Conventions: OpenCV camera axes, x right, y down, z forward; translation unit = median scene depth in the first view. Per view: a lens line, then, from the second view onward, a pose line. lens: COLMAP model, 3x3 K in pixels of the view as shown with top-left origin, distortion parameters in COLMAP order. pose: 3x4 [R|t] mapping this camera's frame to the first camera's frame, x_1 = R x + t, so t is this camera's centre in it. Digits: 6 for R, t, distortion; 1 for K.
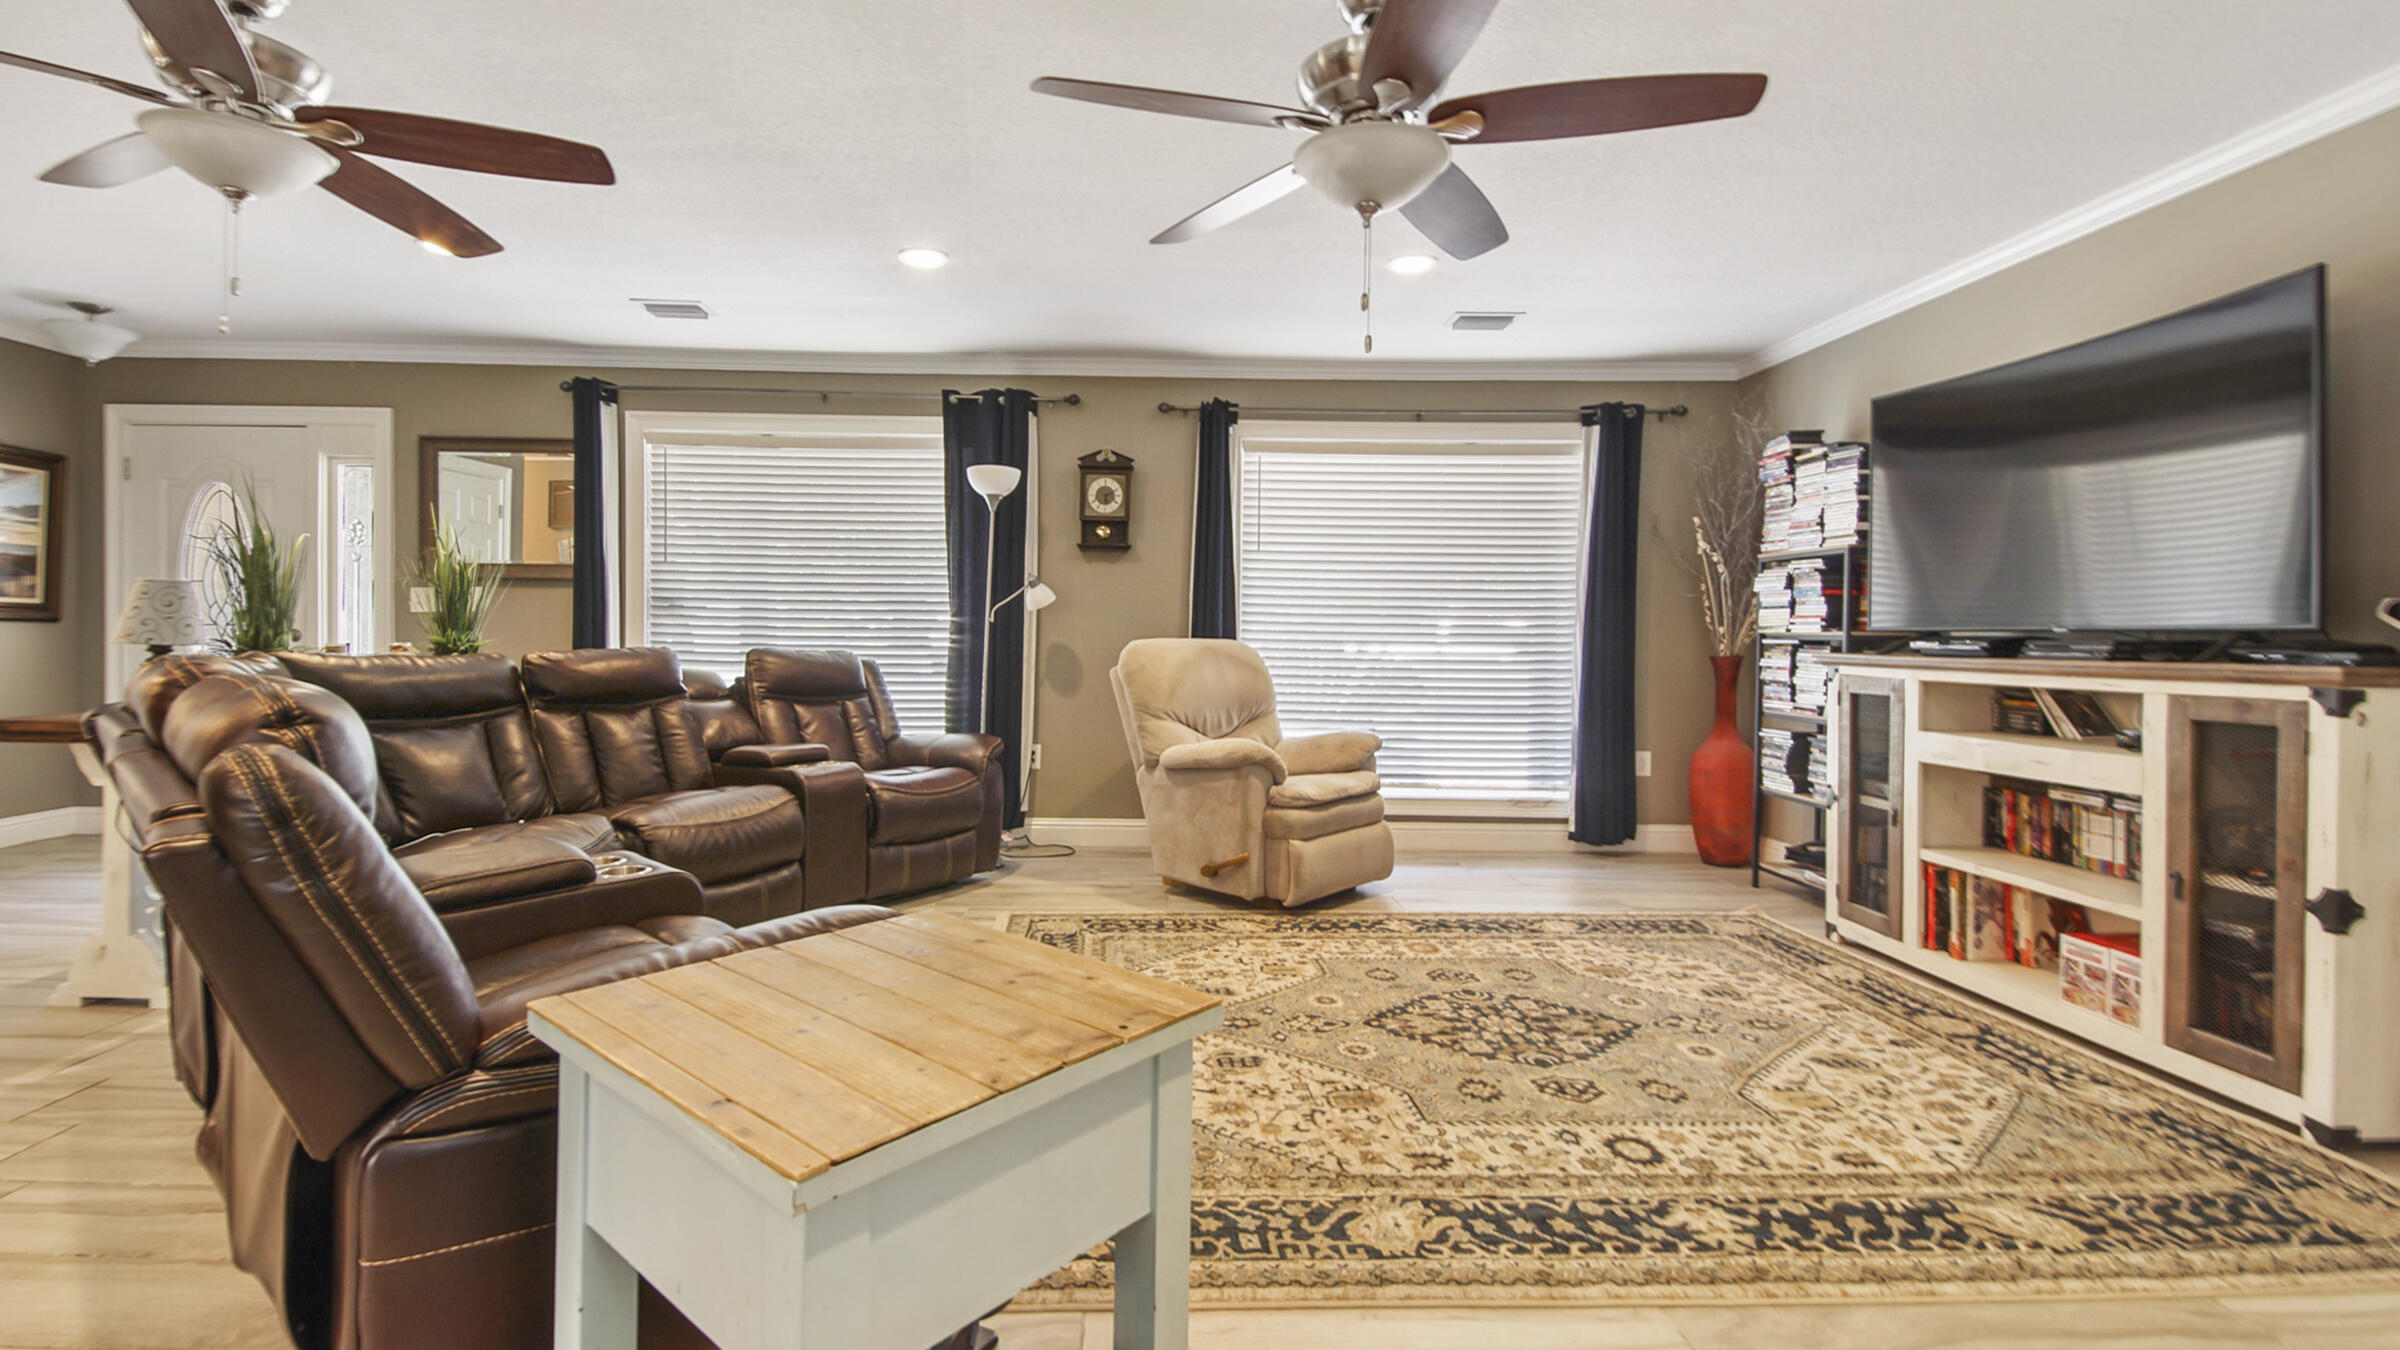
lens RADIAL K [[1075.6, 0, 1179.1], [0, 1075.6, 643.6], [0, 0, 1]] dist [0.026918, -0.017084]
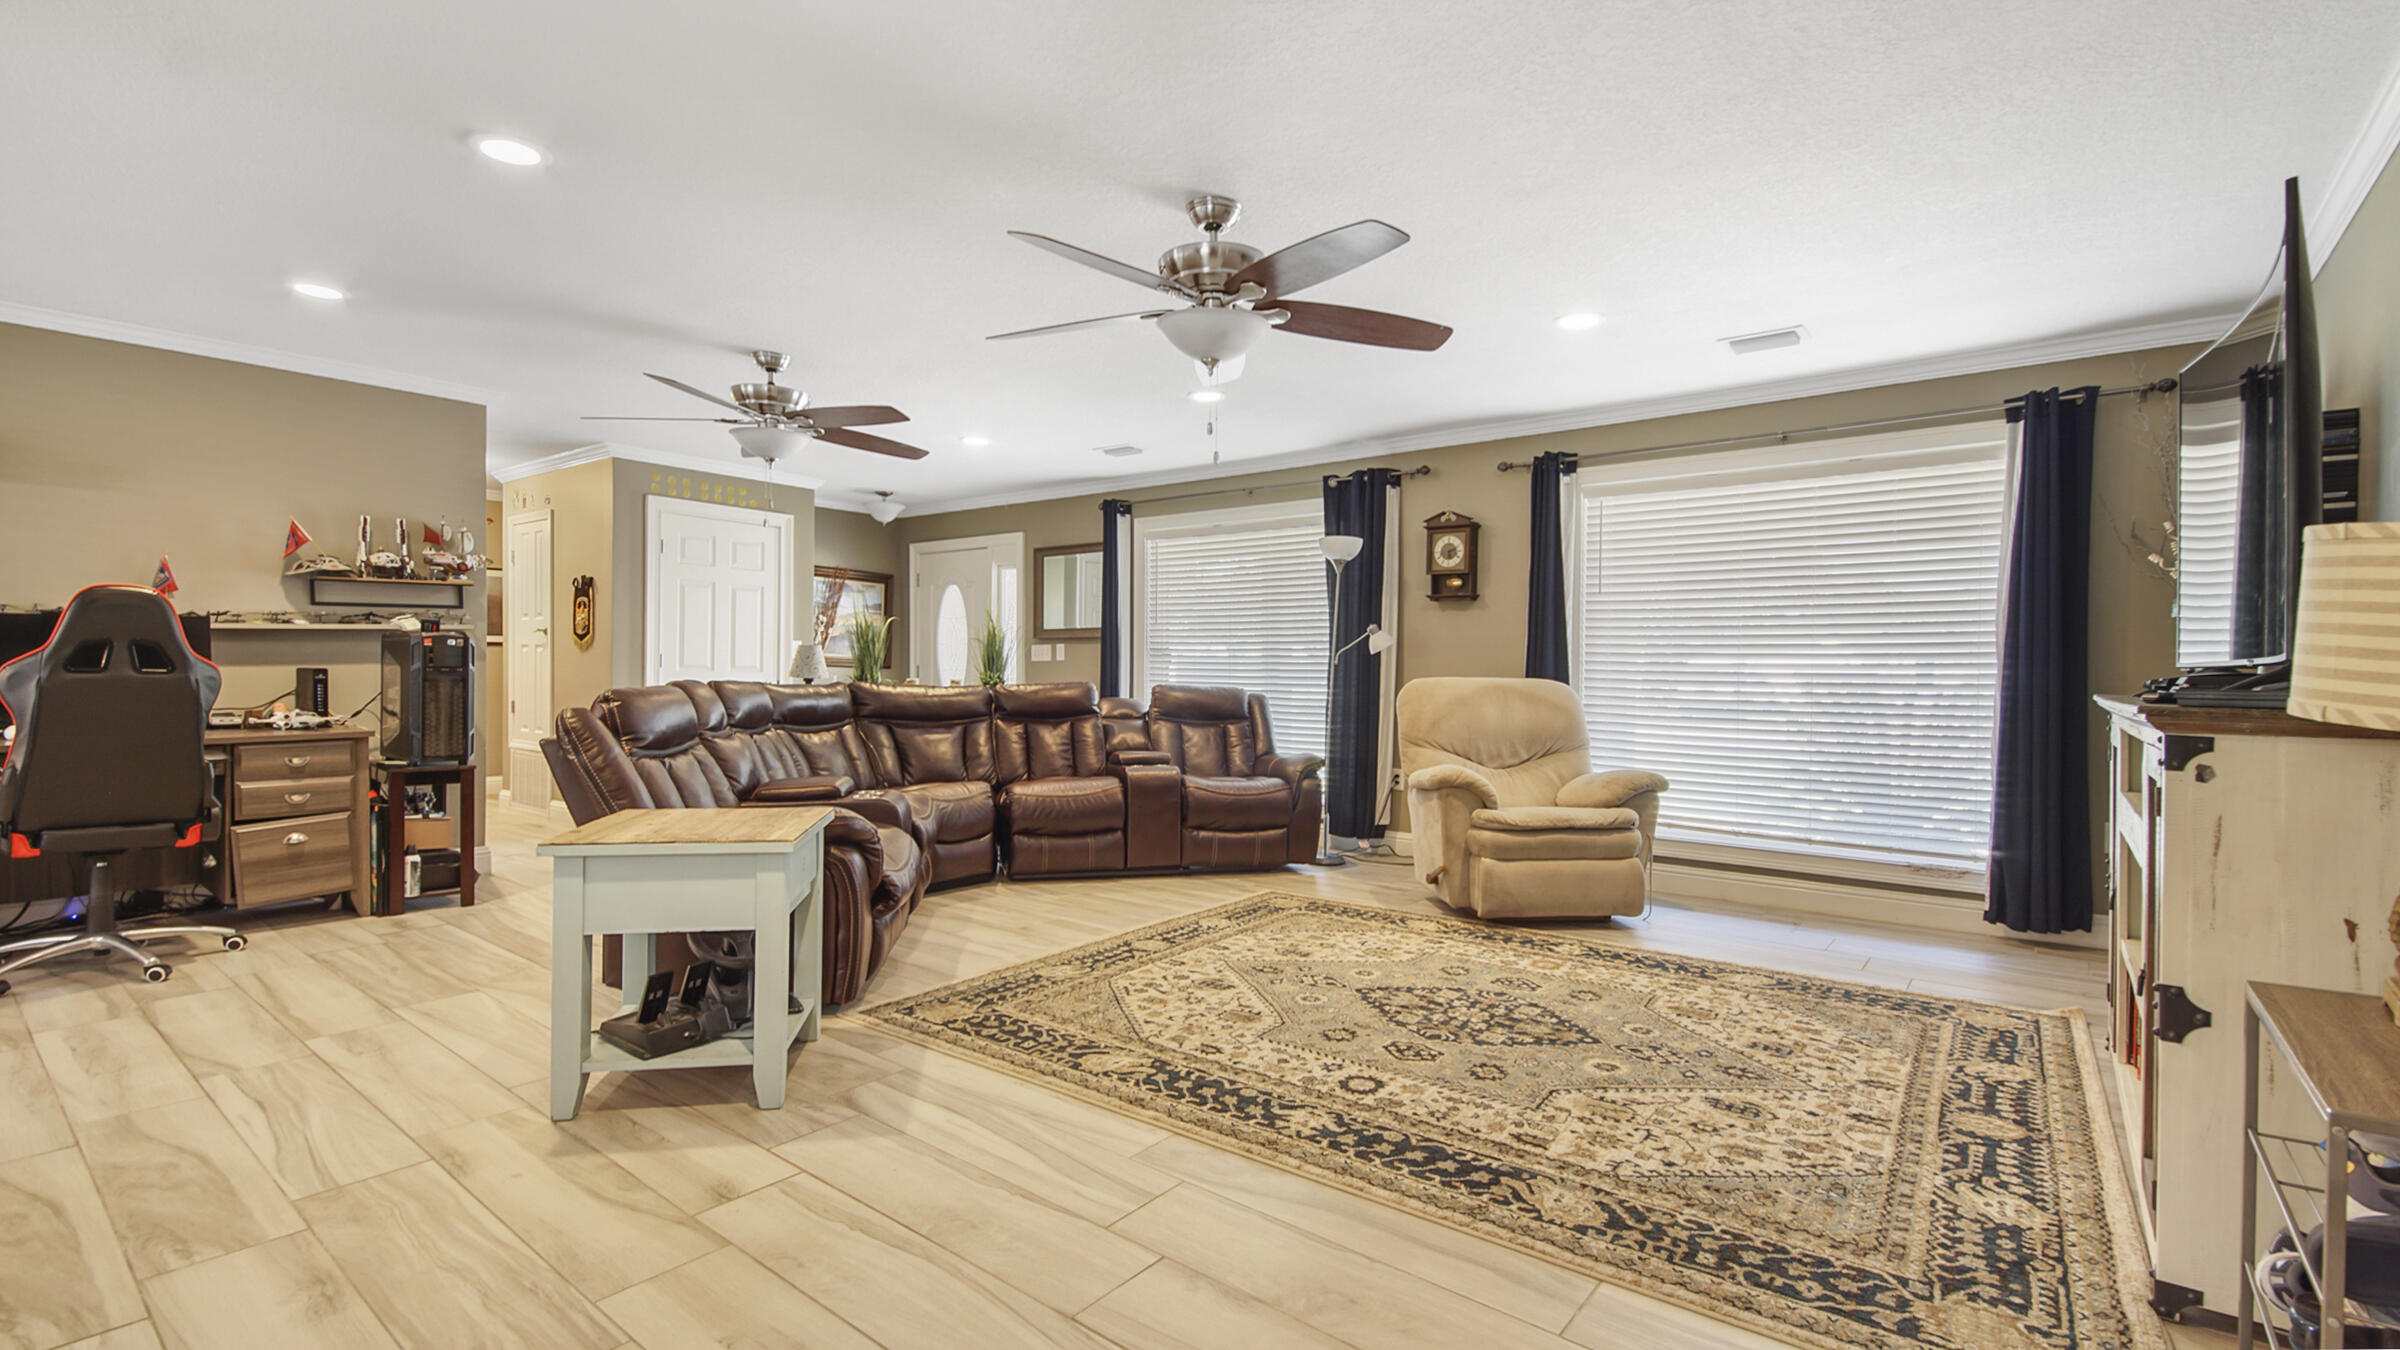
lens RADIAL K [[1055.5, 0, 1201.1], [0, 1055.5, 682.1], [0, 0, 1]] dist [0.026851, -0.017978]
pose [[0.778056, 0.002503, -0.628190, 0.556174], [-0.007000, 0.999965, -0.004685, 0.007882], [0.628156, 0.008042, 0.778046, -0.032024]]
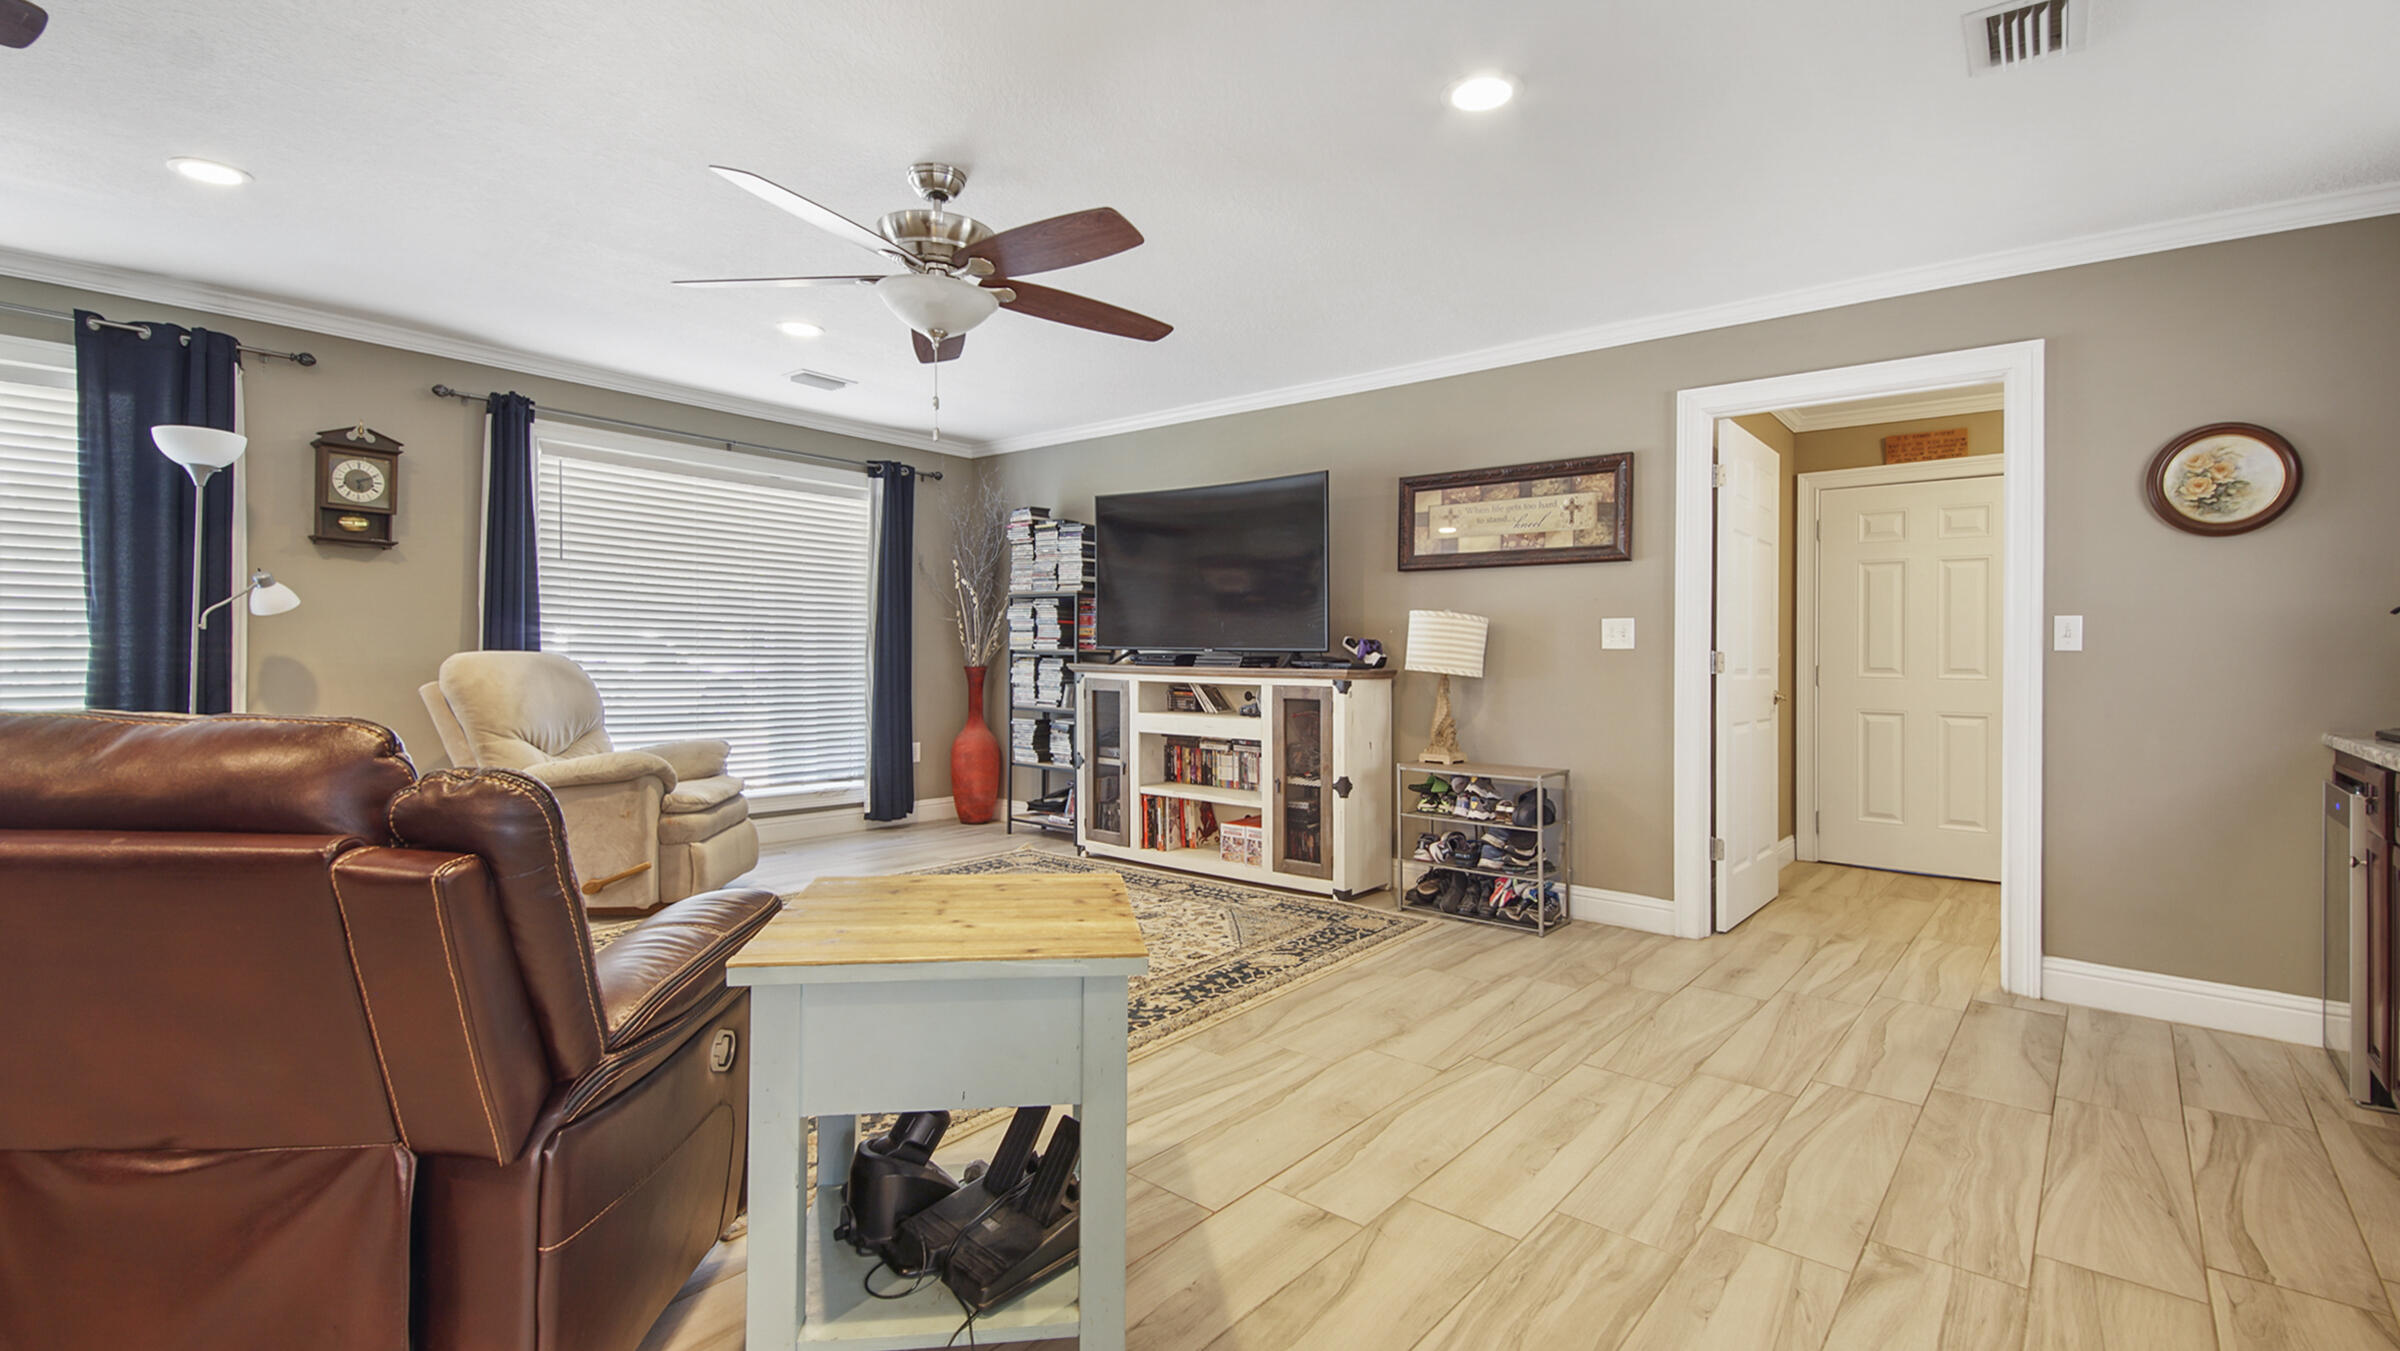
lens RADIAL K [[1025.4, 0, 1208.2], [0, 1025.4, 648.4], [0, 0, 1]] dist [0.002517, -0.000001]
pose [[0.645644, 0.006564, 0.763610, -0.331205], [-0.002226, 0.999975, -0.006714, -0.003115], [-0.763635, 0.002635, 0.645643, -0.040300]]
